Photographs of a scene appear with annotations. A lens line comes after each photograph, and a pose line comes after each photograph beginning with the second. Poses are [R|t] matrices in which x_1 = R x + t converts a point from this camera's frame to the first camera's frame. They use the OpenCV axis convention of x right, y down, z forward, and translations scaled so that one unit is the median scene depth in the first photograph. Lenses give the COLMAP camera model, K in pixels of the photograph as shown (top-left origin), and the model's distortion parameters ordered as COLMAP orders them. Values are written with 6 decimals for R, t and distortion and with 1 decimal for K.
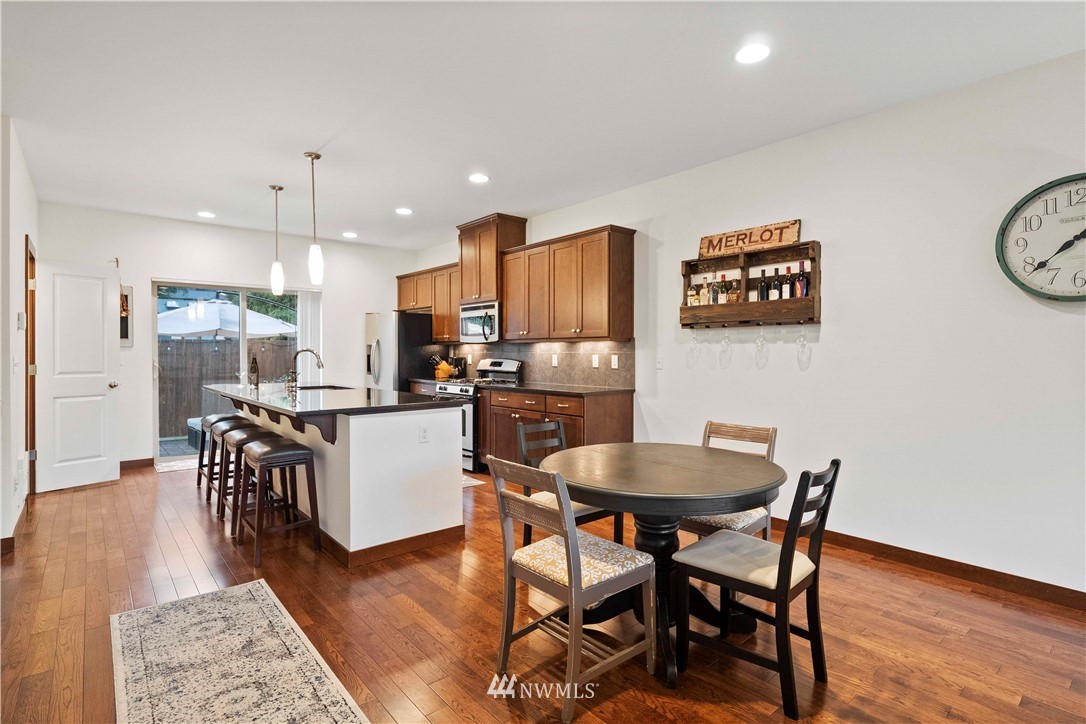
lens RADIAL K [[527.9, 0, 543.7], [0, 527.9, 356.1], [0, 0, 1]] dist [0.004277, -0.006687]
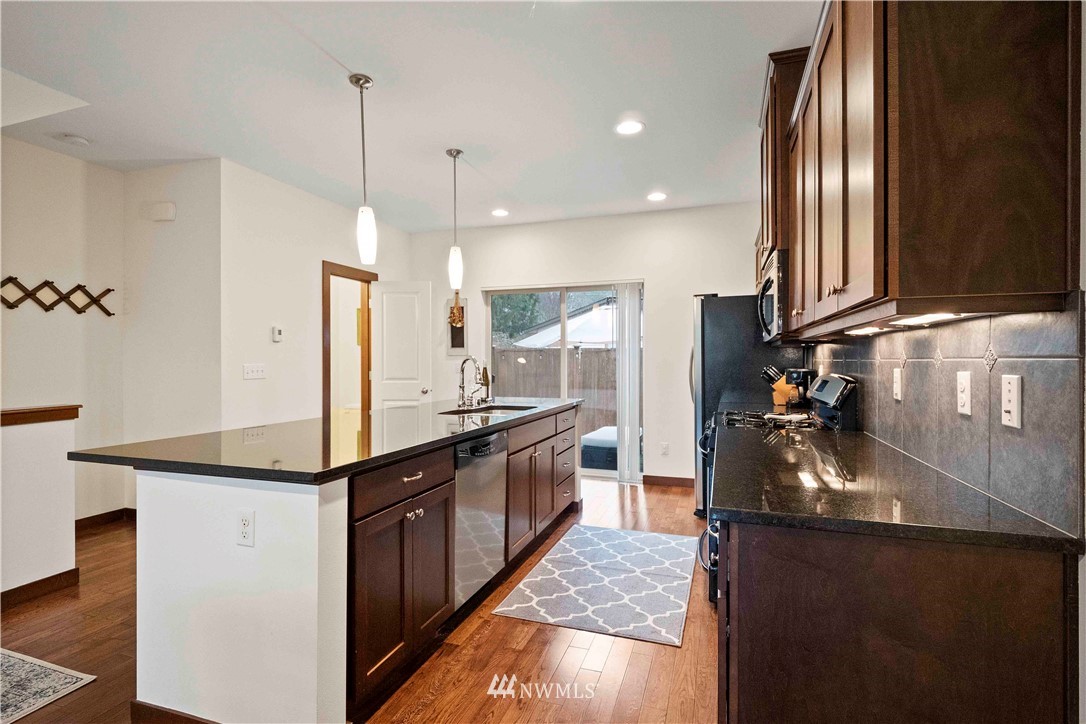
lens RADIAL K [[527.9, 0, 545.2], [0, 527.9, 358.0], [0, 0, 1]] dist [0.004277, -0.006687]
pose [[0.514988, -0.004331, -0.857187, 0.230022], [-0.008103, 0.999918, -0.009921, -0.003992], [0.857159, 0.012055, 0.514910, 0.681970]]
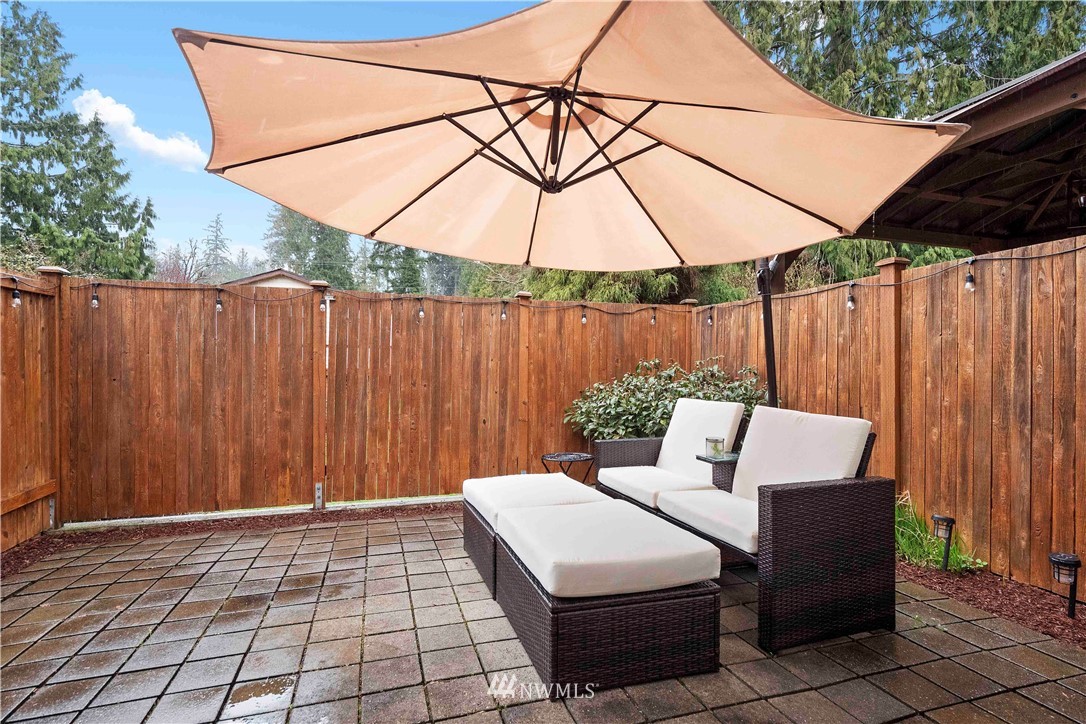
lens RADIAL K [[527.9, 0, 542.3], [0, 527.9, 366.0], [0, 0, 1]] dist [0.004277, -0.006687]
pose [[0.922285, 0.000487, -0.386511, -0.840759], [-0.005463, 0.999916, -0.011775, 0.078997], [0.386472, 0.012972, 0.922210, 1.192222]]
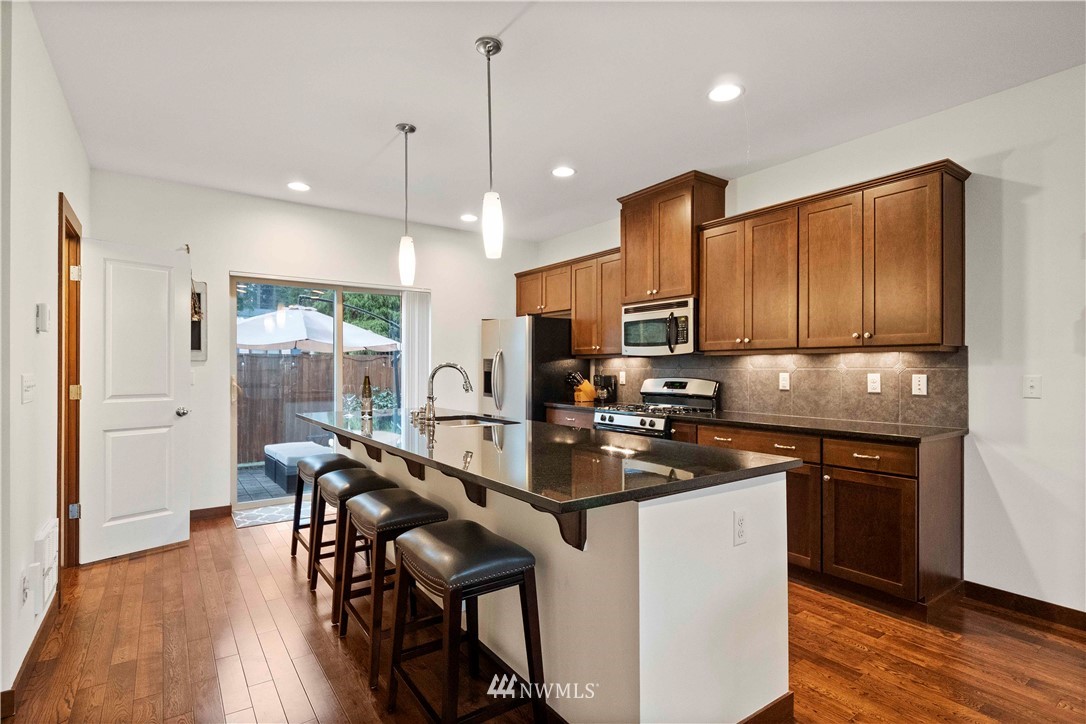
lens RADIAL K [[527.9, 0, 541.0], [0, 527.9, 370.2], [0, 0, 1]] dist [0.004277, -0.006687]
pose [[0.995745, 0.002400, -0.092115, -0.256929], [-0.002788, 0.999988, -0.004082, -0.002539], [0.092104, 0.004321, 0.995740, 0.322067]]
